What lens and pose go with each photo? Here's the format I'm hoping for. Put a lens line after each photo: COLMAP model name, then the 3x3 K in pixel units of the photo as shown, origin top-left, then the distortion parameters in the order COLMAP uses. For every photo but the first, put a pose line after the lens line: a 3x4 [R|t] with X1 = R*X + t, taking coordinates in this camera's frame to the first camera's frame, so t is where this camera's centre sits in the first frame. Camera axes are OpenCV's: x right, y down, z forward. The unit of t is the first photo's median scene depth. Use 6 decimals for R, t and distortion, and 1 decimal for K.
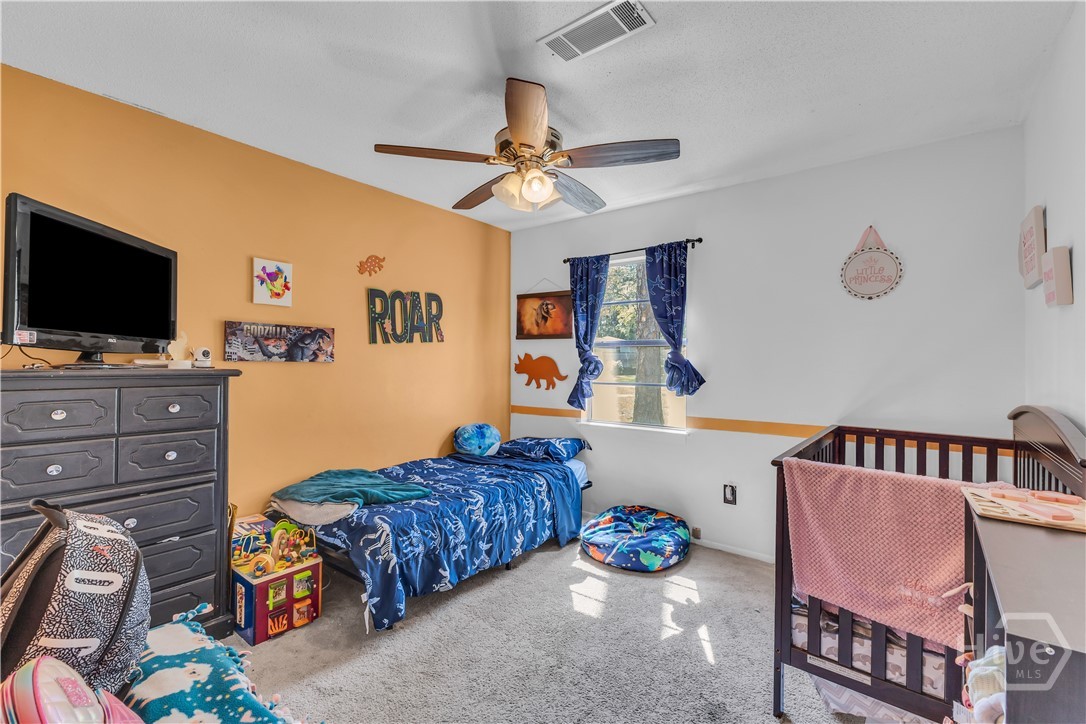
lens RADIAL K [[463.4, 0, 543.0], [0, 463.4, 362.0], [0, 0, 1]] dist [0.000086, 0.000002]
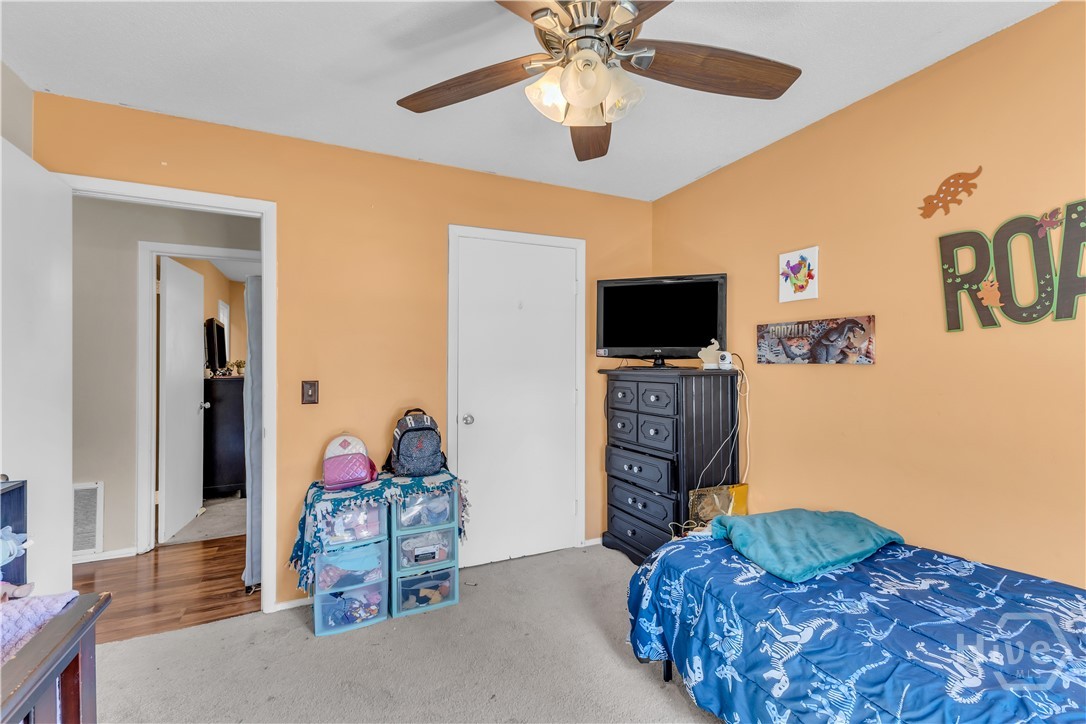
lens RADIAL K [[463.4, 0, 543.0], [0, 463.4, 362.0], [0, 0, 1]] dist [0.000086, 0.000002]
pose [[-0.433784, -0.013324, -0.900918, 0.427643], [-0.000464, 0.999894, -0.014564, 0.008766], [0.901017, -0.005899, -0.433744, 0.938363]]
